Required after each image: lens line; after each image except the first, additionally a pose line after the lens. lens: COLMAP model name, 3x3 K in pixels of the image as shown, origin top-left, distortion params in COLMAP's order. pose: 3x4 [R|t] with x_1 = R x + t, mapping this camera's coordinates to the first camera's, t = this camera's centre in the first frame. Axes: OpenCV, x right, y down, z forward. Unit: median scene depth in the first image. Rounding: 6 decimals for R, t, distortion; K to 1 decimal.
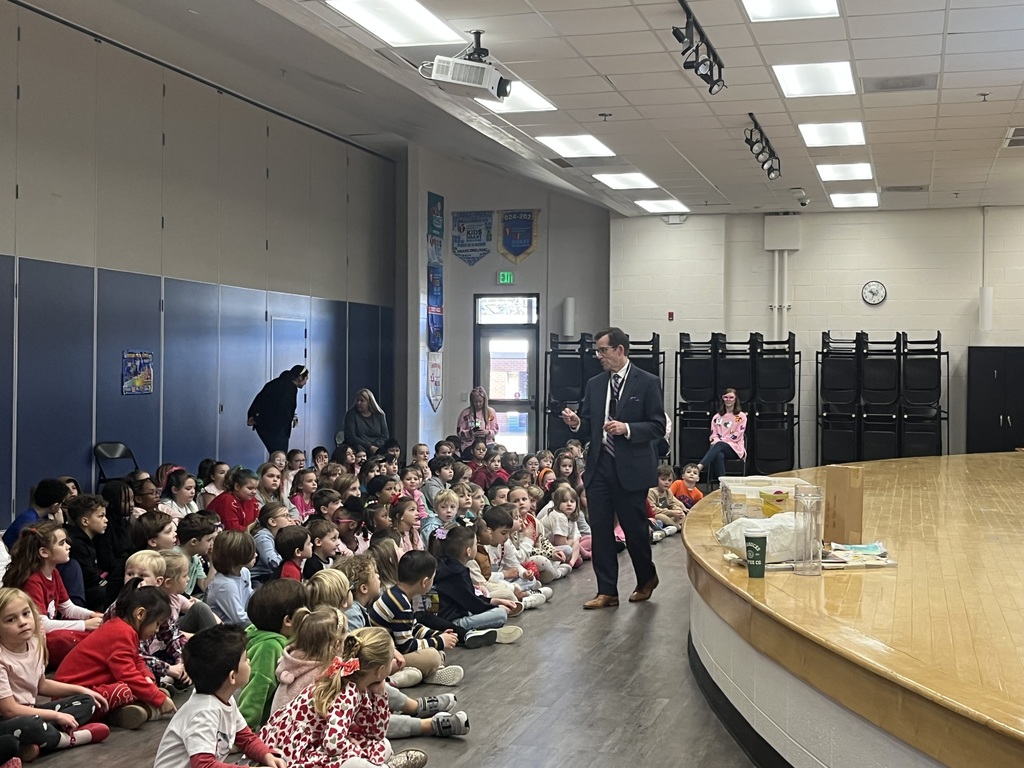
lens RADIAL K [[1360.4, 0, 511.2], [0, 1360.4, 379.2], [0, 0, 1]] dist [0.040581, 0.000000]
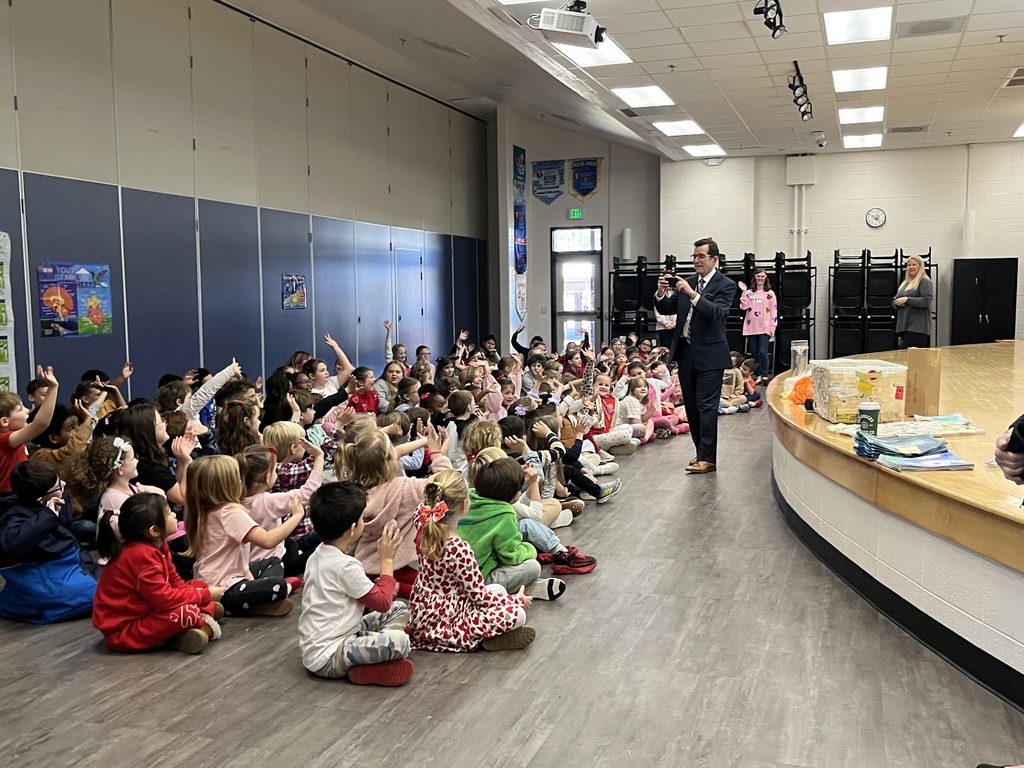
lens RADIAL K [[1026.8, 0, 519.9], [0, 1026.8, 390.5], [0, 0, 1]] dist [0.018639, 0.000000]
pose [[0.998949, -0.015810, -0.043033, -0.021429], [0.019475, 0.996095, 0.086113, 0.006798], [0.041504, -0.086860, 0.995356, 0.046637]]
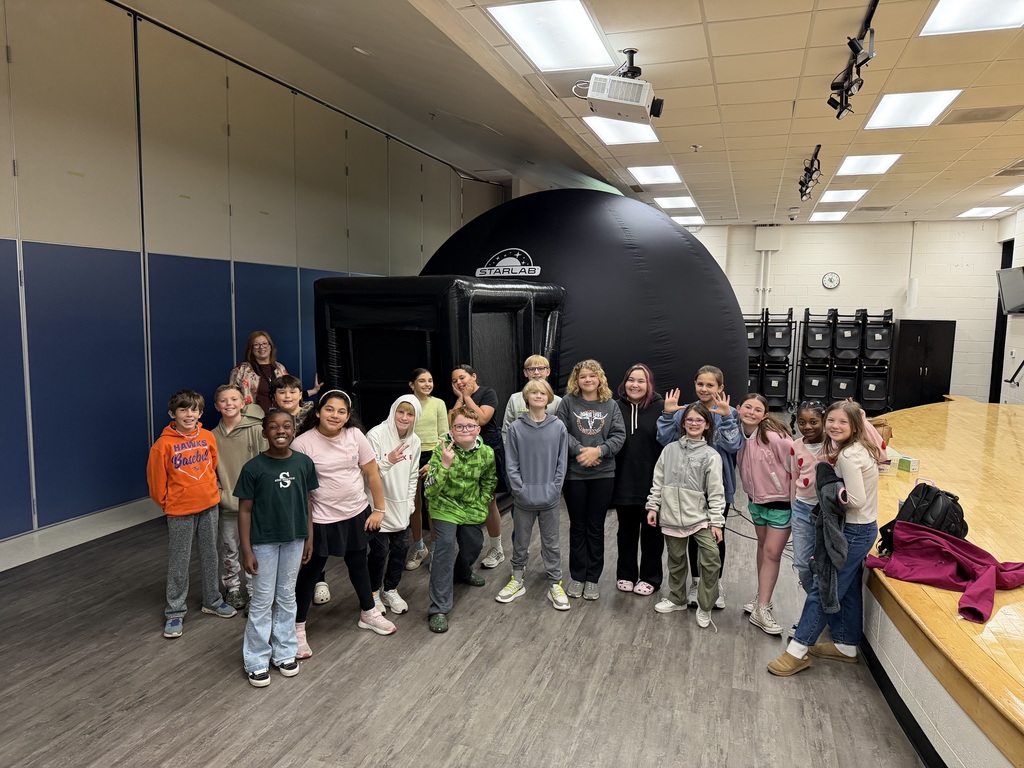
lens RADIAL K [[707.9, 0, 507.3], [0, 707.9, 385.7], [0, 0, 1]] dist [0.002509, -0.005949]
pose [[0.998541, 0.016382, -0.051445, -0.044578], [-0.010690, 0.993981, 0.109028, -0.033600], [0.052921, -0.108319, 0.992707, 0.233979]]
